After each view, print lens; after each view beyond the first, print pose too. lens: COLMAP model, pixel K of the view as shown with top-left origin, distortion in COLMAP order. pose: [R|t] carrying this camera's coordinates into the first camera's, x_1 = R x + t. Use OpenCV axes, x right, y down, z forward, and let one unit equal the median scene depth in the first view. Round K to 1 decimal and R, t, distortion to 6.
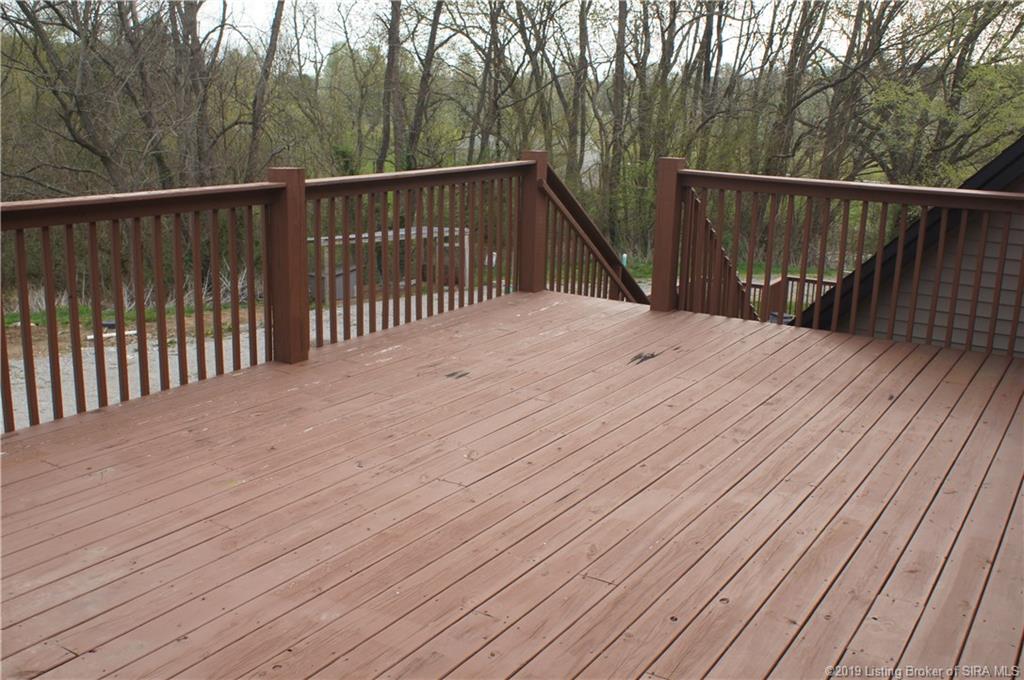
lens RADIAL K [[1001.2, 0, 511.5], [0, 1001.2, 341.4], [0, 0, 1]] dist [-0.091619, 0.000000]
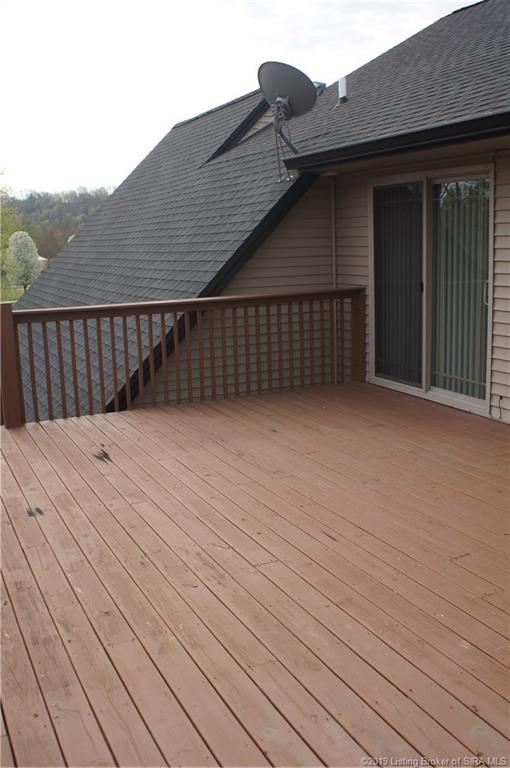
lens RADIAL K [[750.9, 0, 254.9], [0, 750.9, 383.4], [0, 0, 1]] dist [-0.091619, 0.000000]
pose [[0.534767, -0.197271, 0.821649, -0.608206], [0.240200, 0.967743, 0.076014, -0.115495], [-0.810141, 0.156711, 0.564902, 0.347021]]
